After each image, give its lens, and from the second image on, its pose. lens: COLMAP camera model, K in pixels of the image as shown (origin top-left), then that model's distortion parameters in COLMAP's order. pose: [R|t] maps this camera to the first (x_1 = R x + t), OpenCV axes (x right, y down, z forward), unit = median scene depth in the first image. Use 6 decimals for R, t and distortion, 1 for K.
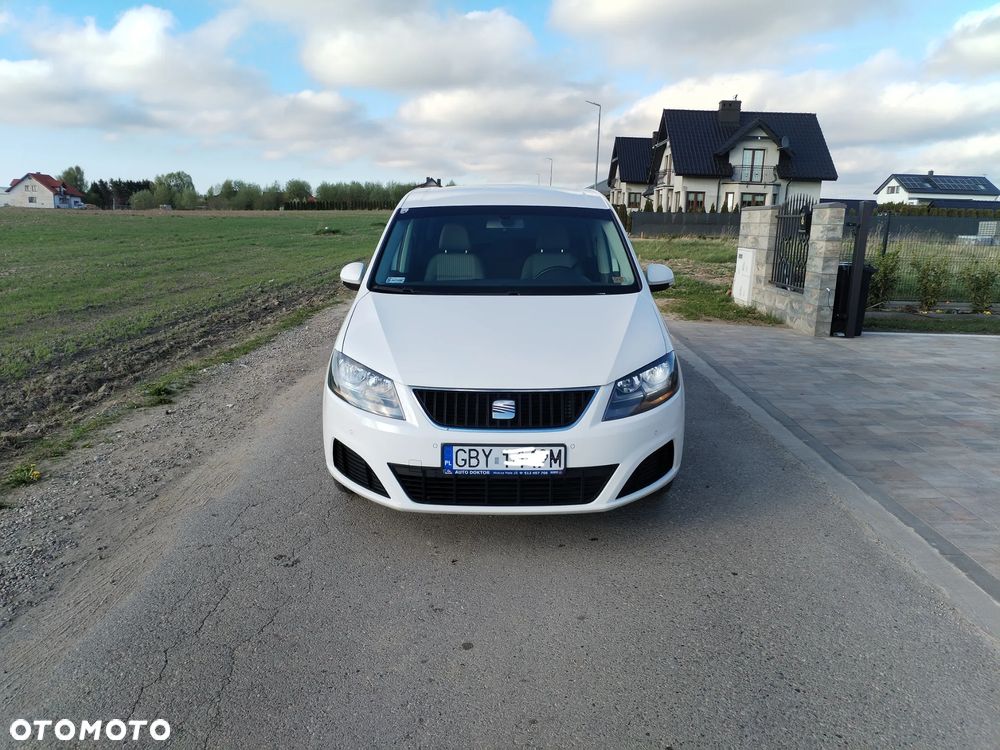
lens RADIAL K [[744.9, 0, 517.2], [0, 744.9, 374.3], [0, 0, 1]] dist [0.001507, 0.001232]
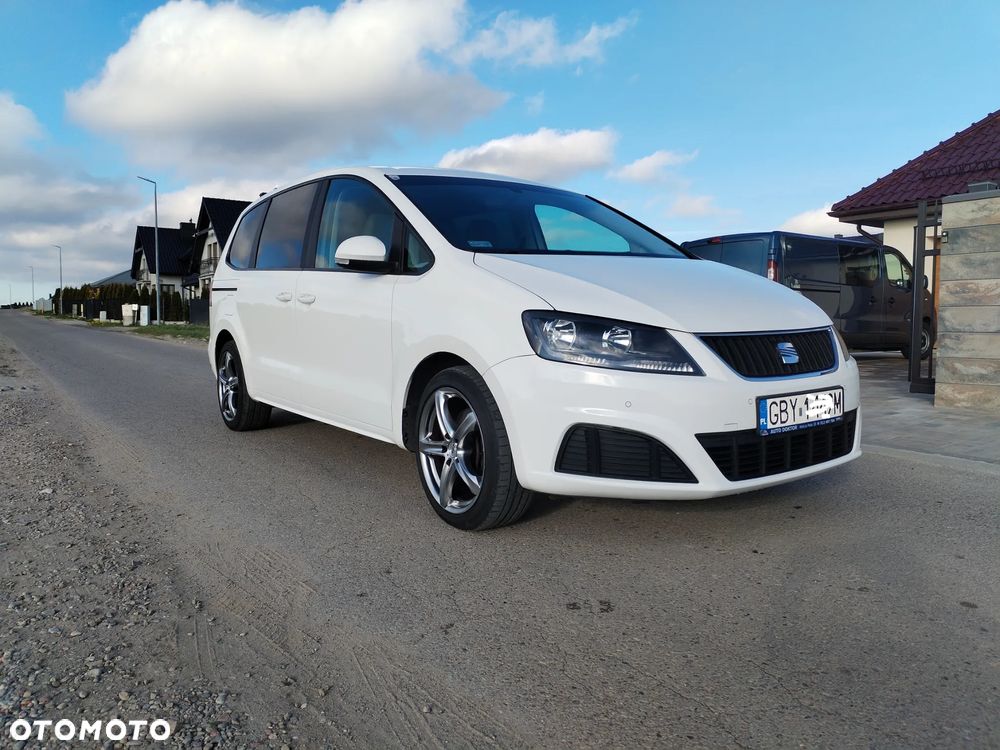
lens RADIAL K [[733.3, 0, 507.8], [0, 733.3, 377.9], [0, 0, 1]] dist [-0.004899, 0.002043]
pose [[0.813372, -0.076164, 0.576736, -0.306777], [0.145476, 0.986524, -0.074885, 0.036720], [-0.563261, 0.144811, 0.813491, 0.202812]]
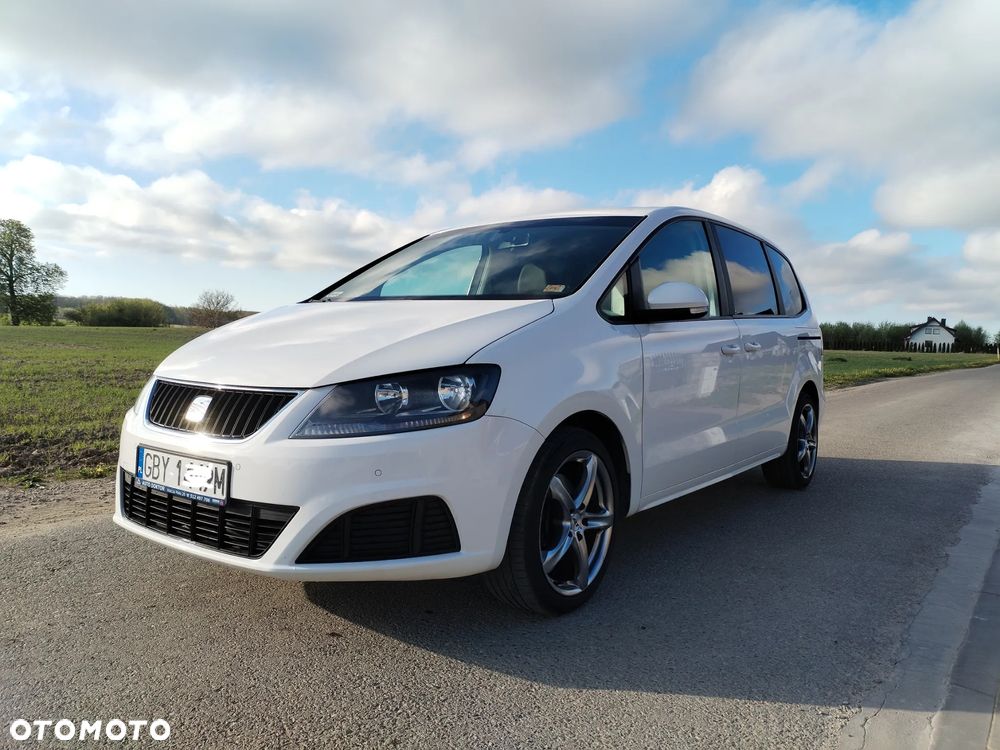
lens RADIAL K [[747.1, 0, 517.2], [0, 747.1, 372.8], [0, 0, 1]] dist [-0.001982, 0.007405]
pose [[0.804068, 0.038202, -0.593309, 0.274833], [-0.149925, 0.978712, -0.140165, 0.027918], [0.575324, 0.201654, 0.792678, 0.233962]]
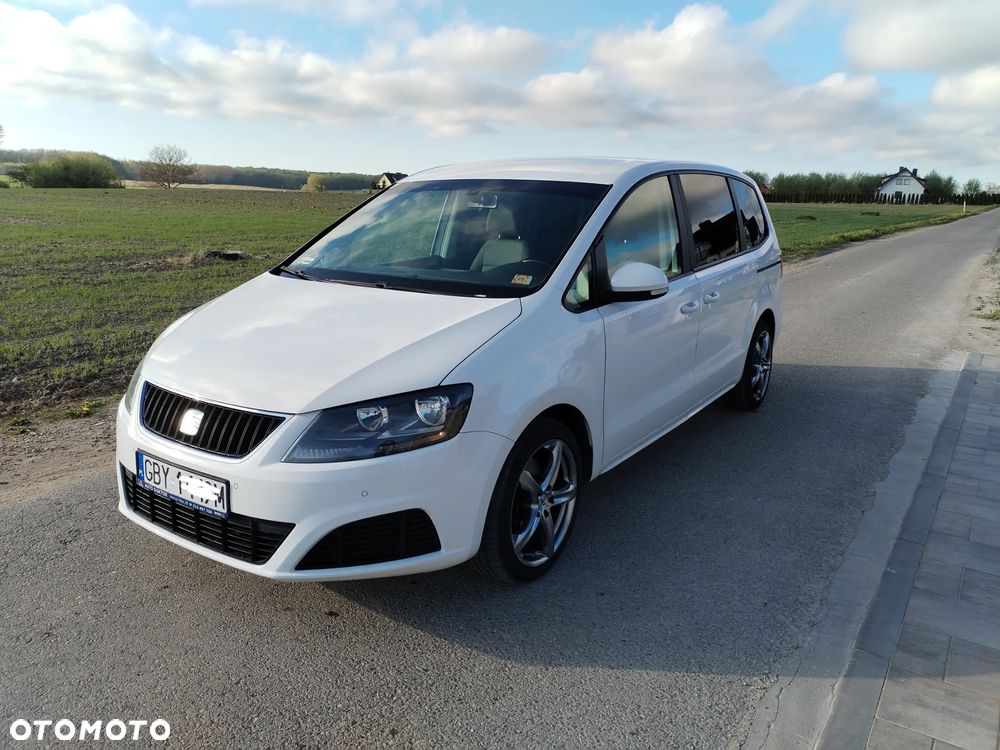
lens RADIAL K [[744.9, 0, 517.2], [0, 744.9, 374.3], [0, 0, 1]] dist [0.001507, 0.001232]
pose [[0.828020, 0.137250, -0.543641, 0.282629], [-0.132189, 0.990032, 0.048610, -0.035909], [0.544894, 0.031614, 0.837909, 0.207553]]
